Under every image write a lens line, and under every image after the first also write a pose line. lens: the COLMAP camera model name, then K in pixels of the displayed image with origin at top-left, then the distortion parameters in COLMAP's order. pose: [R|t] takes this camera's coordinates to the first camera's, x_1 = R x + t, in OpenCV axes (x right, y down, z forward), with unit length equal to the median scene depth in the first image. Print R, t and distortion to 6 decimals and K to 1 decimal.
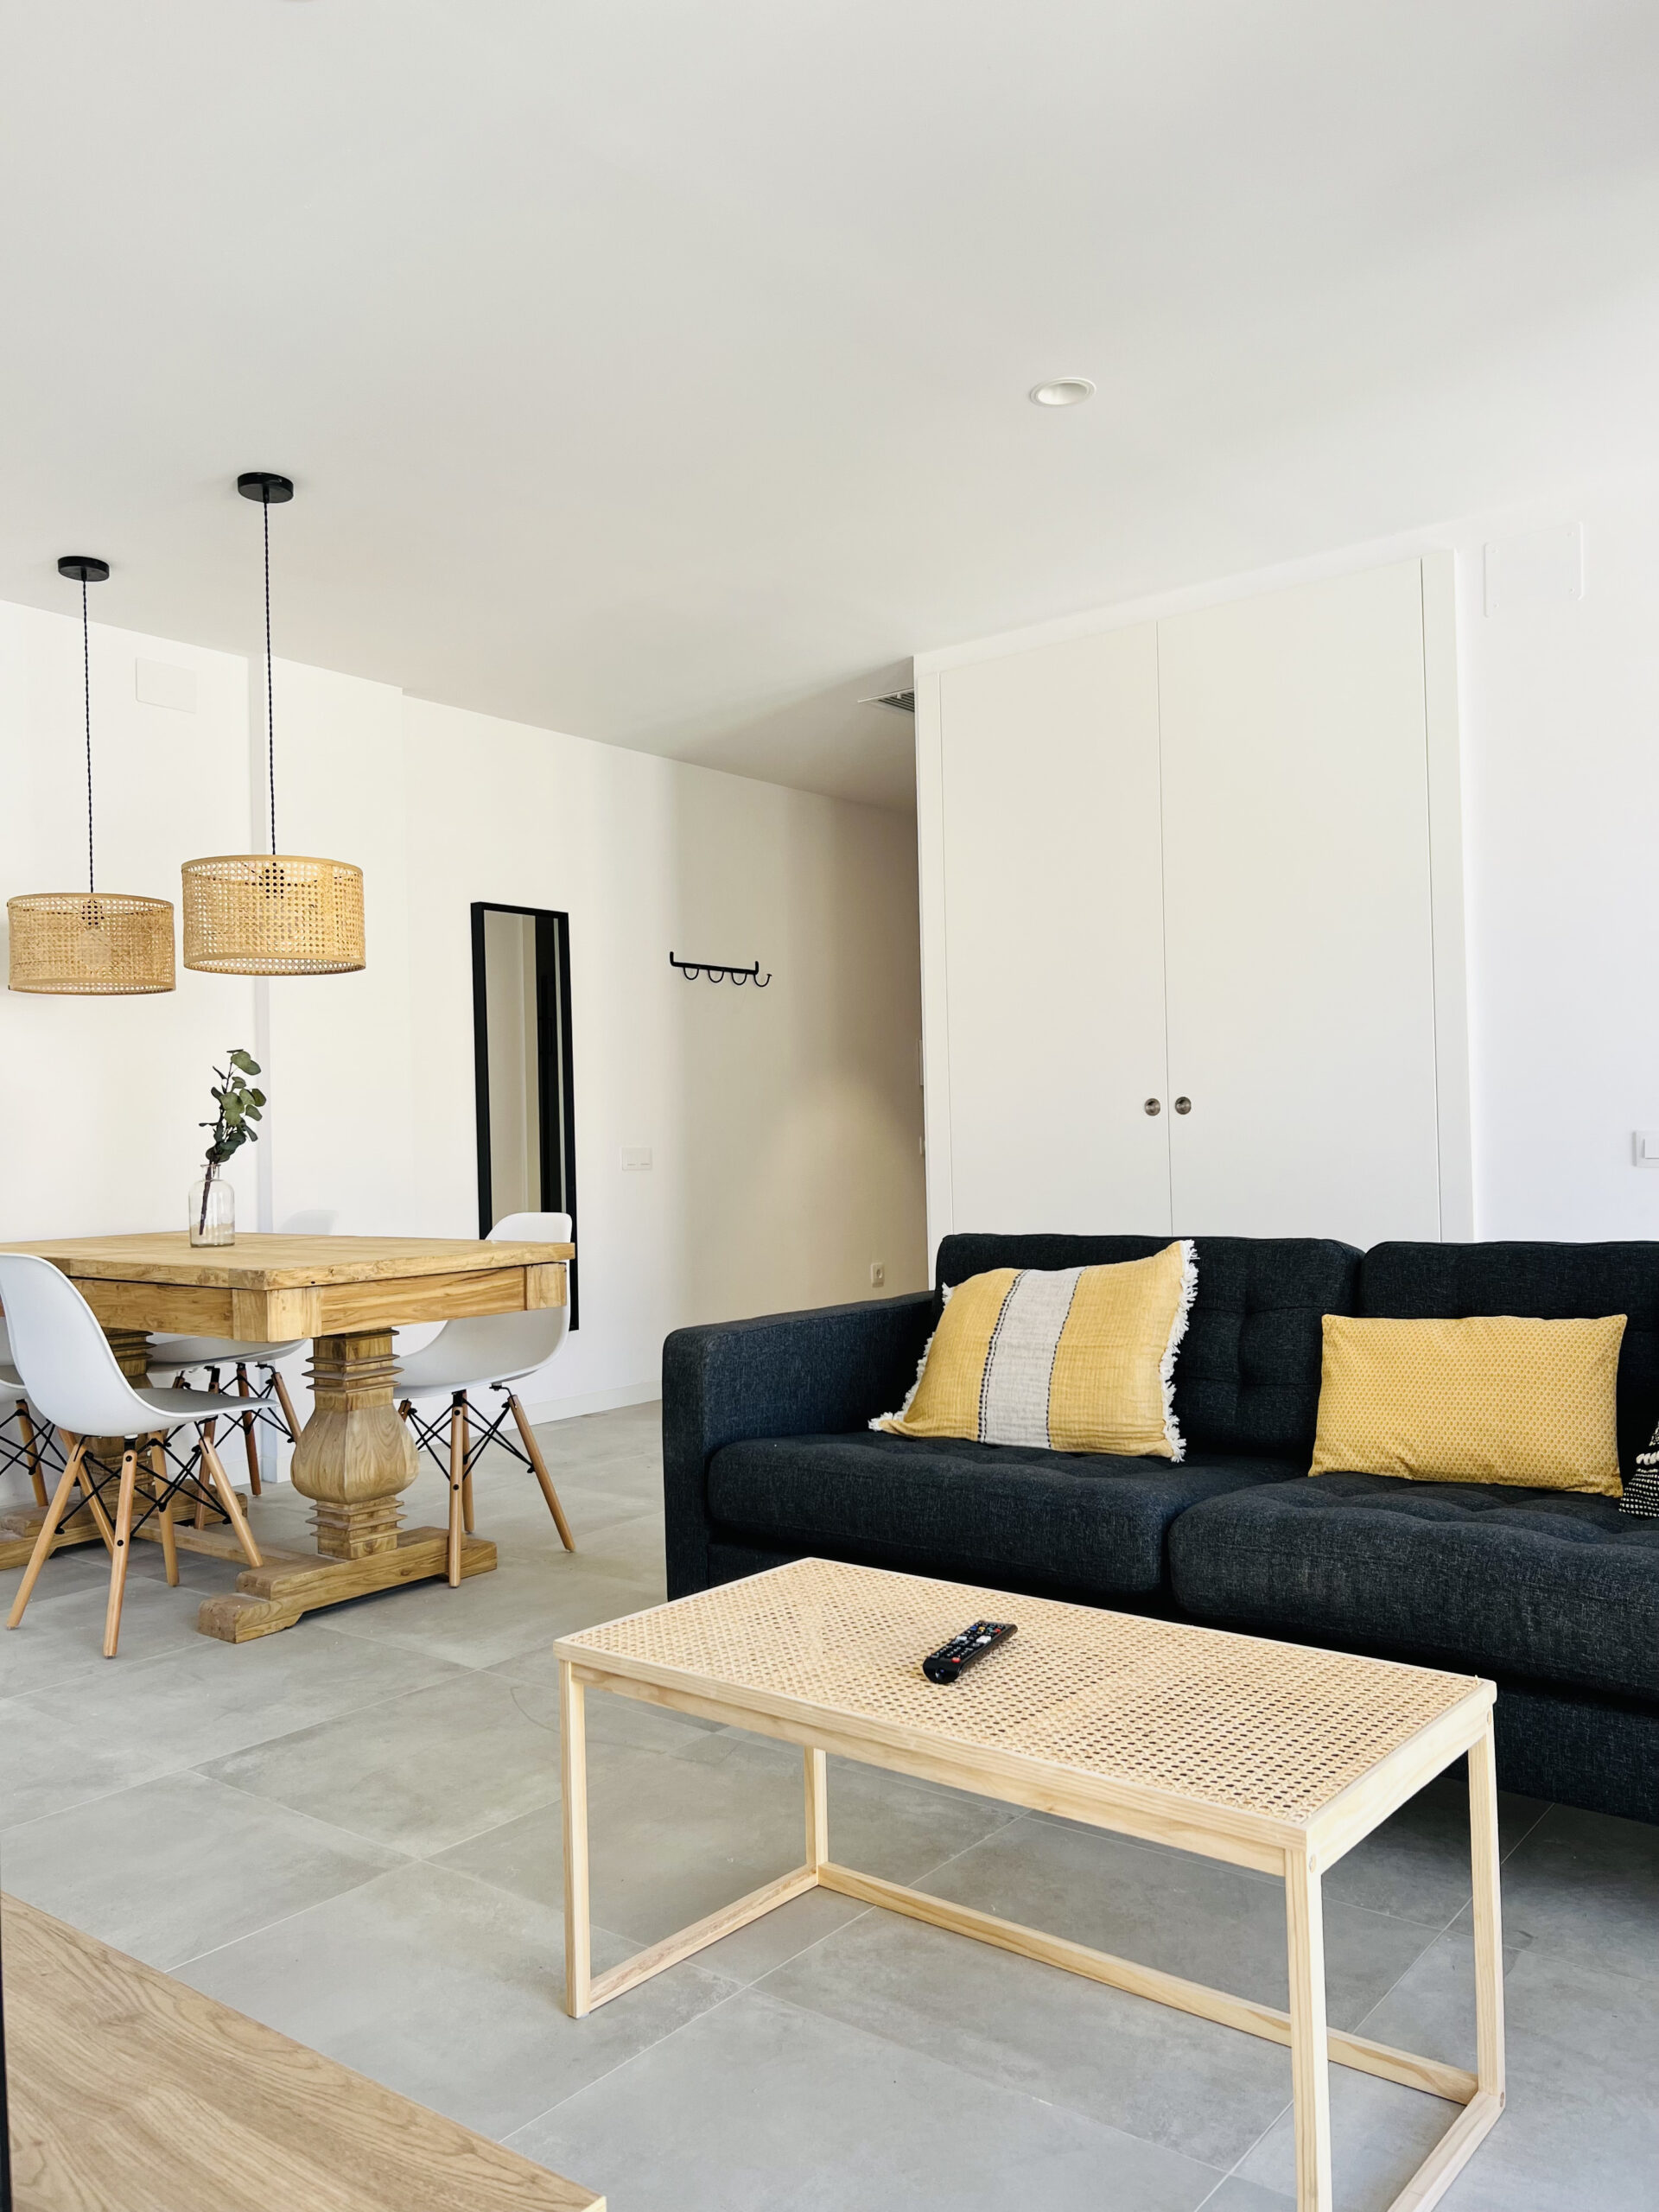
lens RADIAL K [[1643.8, 0, 845.6], [0, 1643.8, 1151.6], [0, 0, 1]] dist [0.020608, -0.013001]
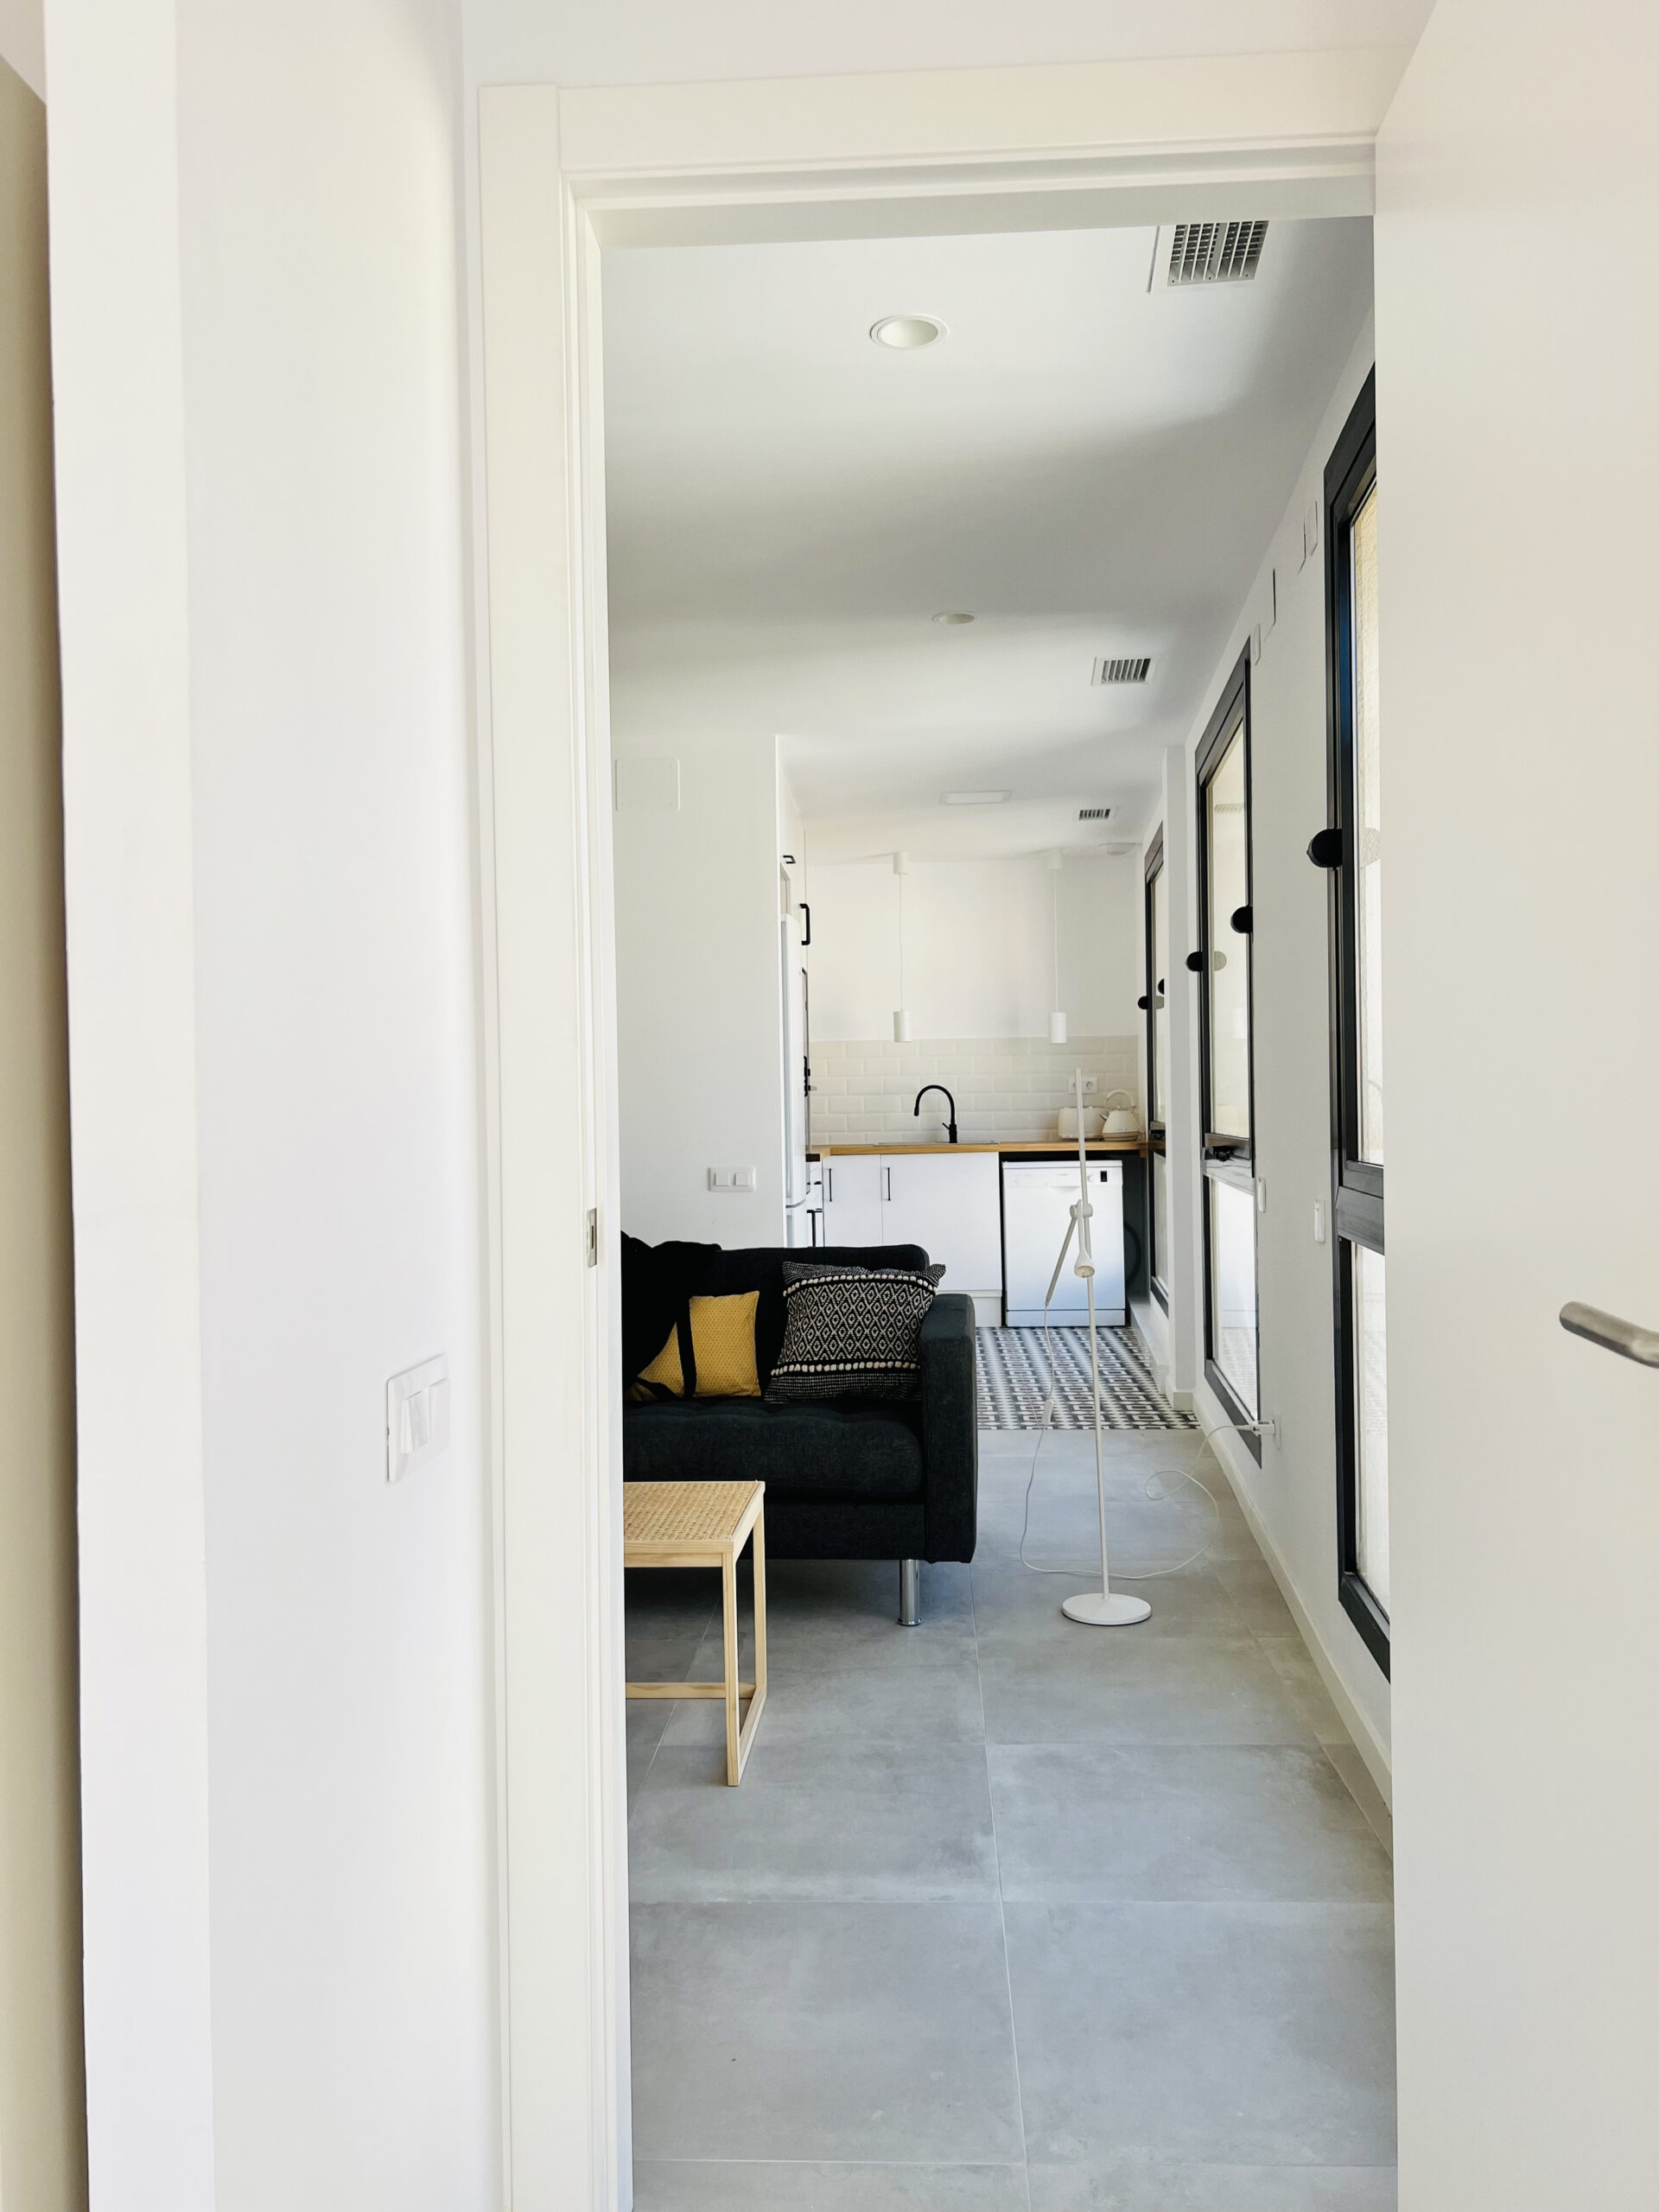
lens RADIAL K [[1643.8, 0, 796.9], [0, 1643.8, 1109.9], [0, 0, 1]] dist [0.020608, -0.013001]
pose [[0.826726, 0.010828, 0.562501, -0.441978], [-0.004587, 0.999911, -0.012507, -0.066476], [-0.562586, 0.007760, 0.826702, -0.425560]]
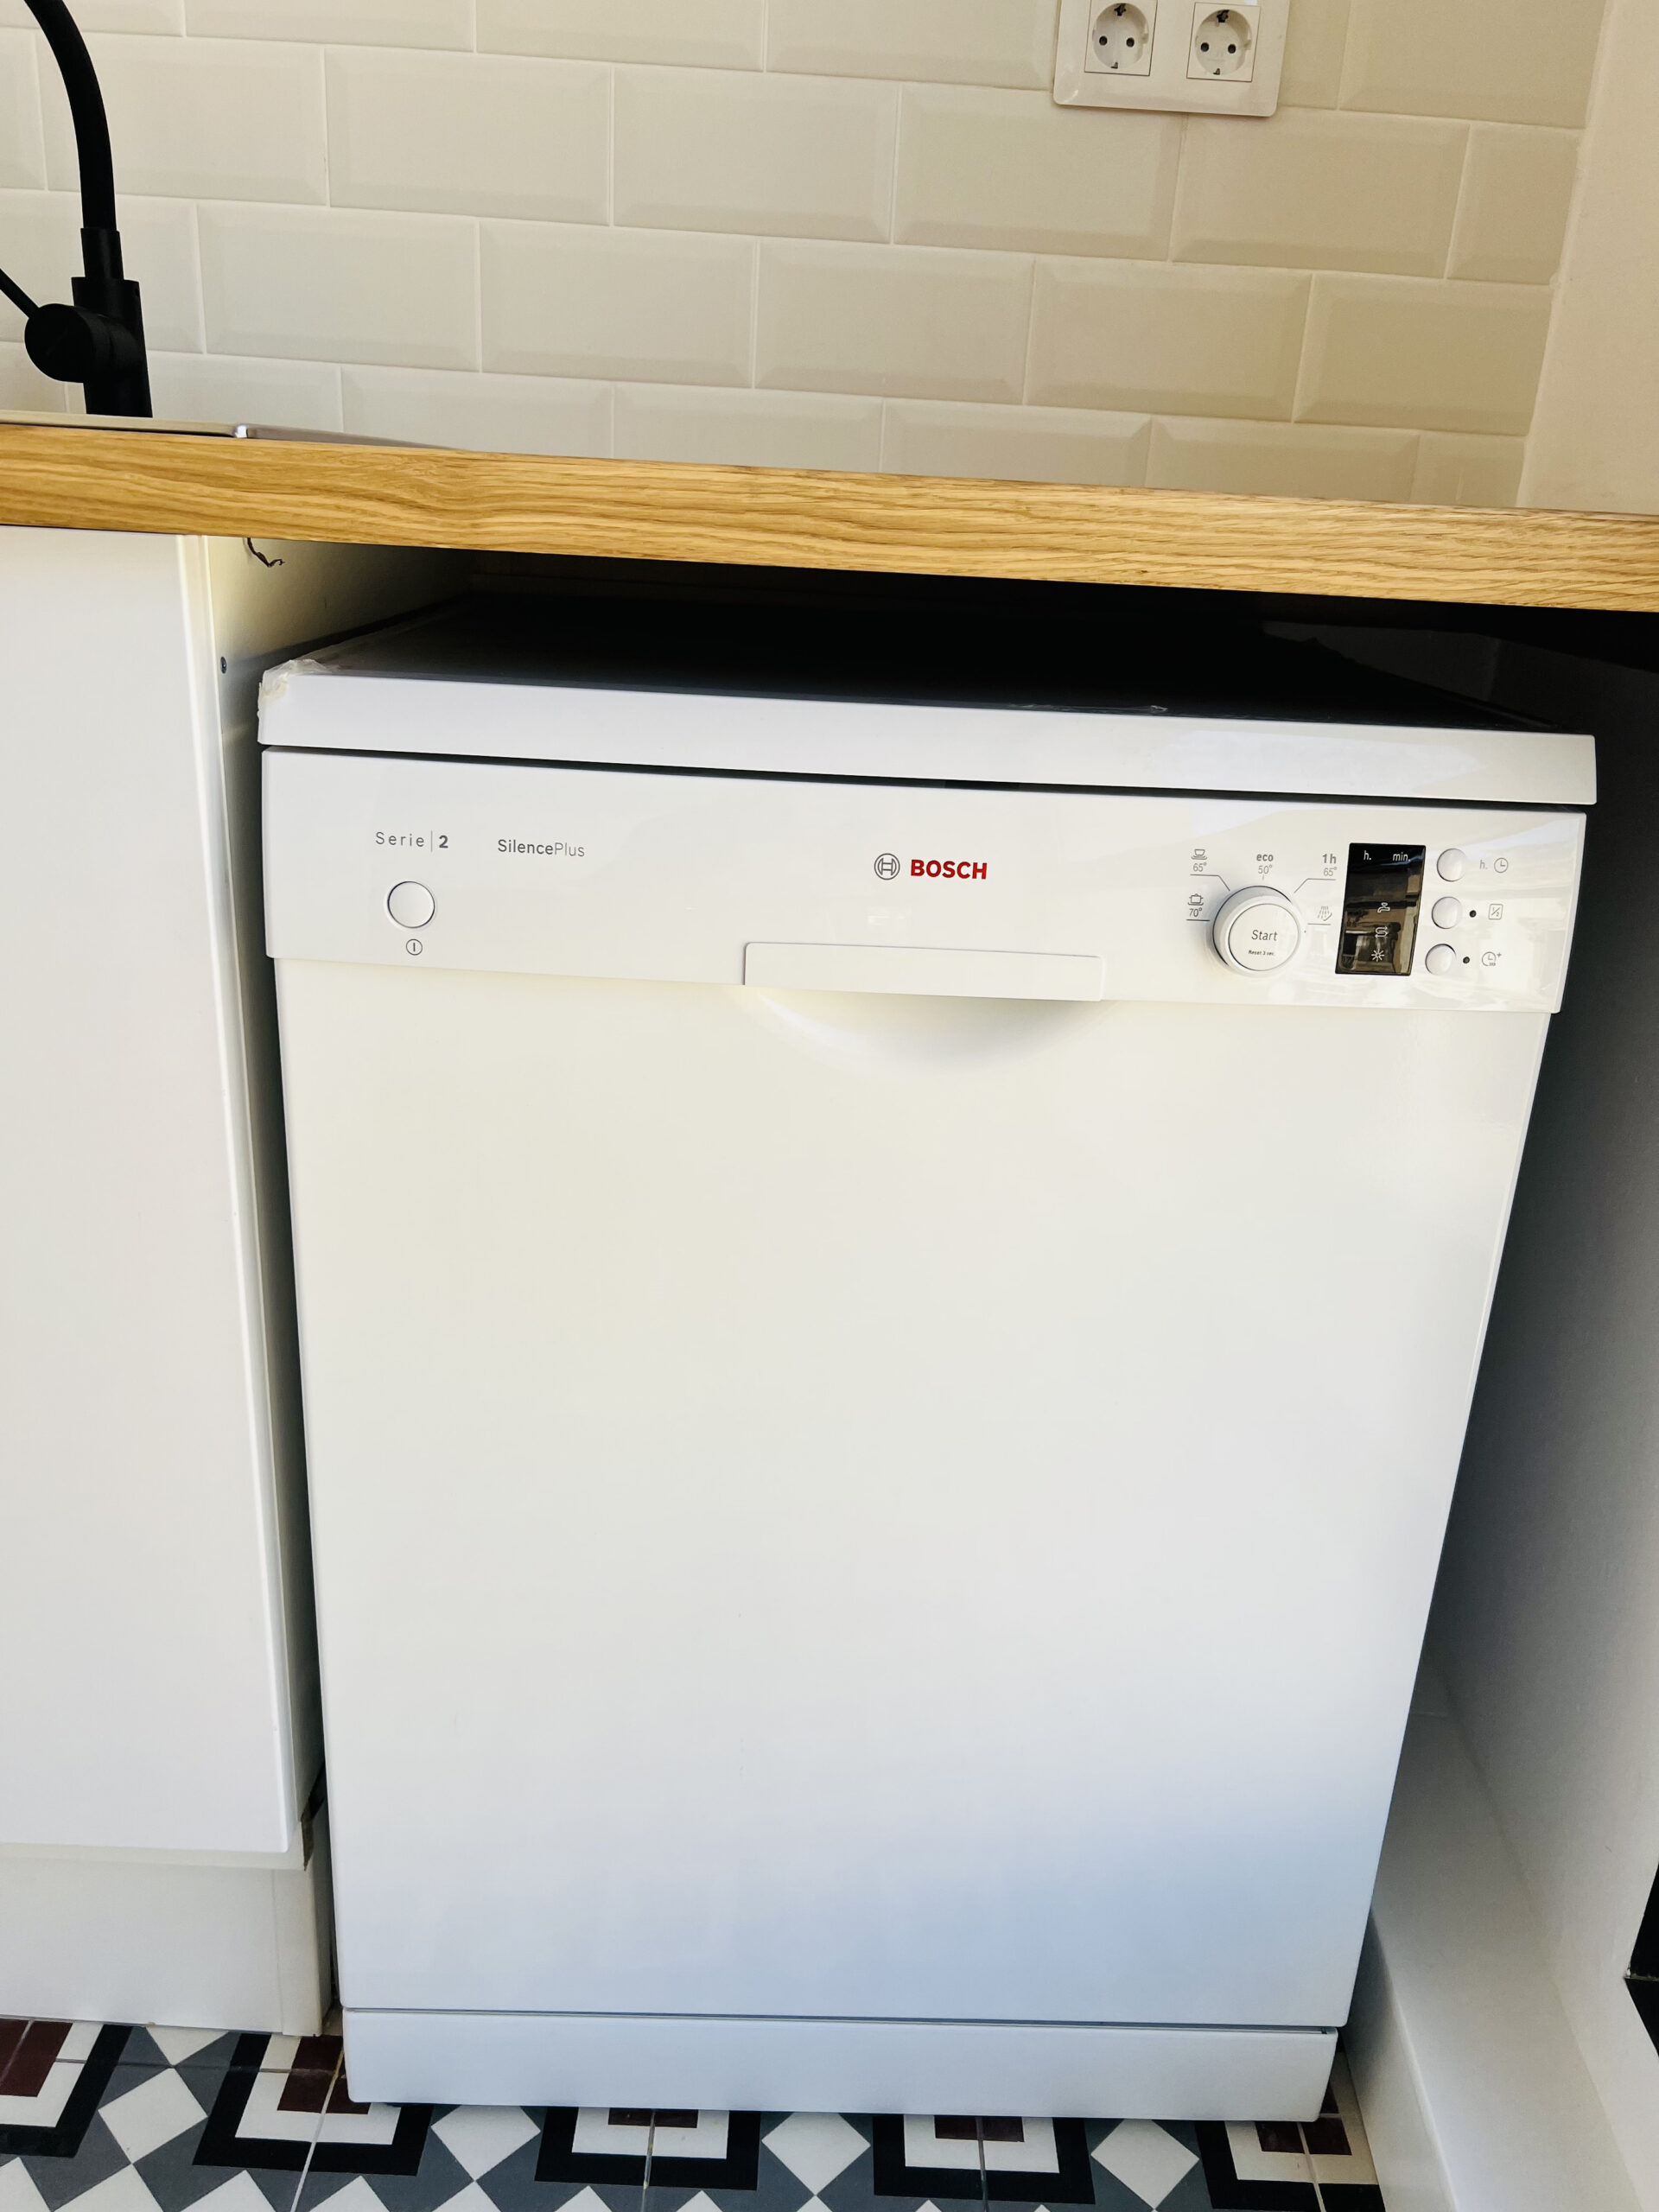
lens RADIAL K [[1643.8, 0, 818.5], [0, 1643.8, 1105.3], [0, 0, 1]] dist [0.020608, -0.013001]
pose [[0.784701, -0.146333, 0.602354, 1.577223], [-0.074632, 0.942365, 0.326158, -0.033524], [-0.615365, -0.300891, 0.728554, 1.701953]]
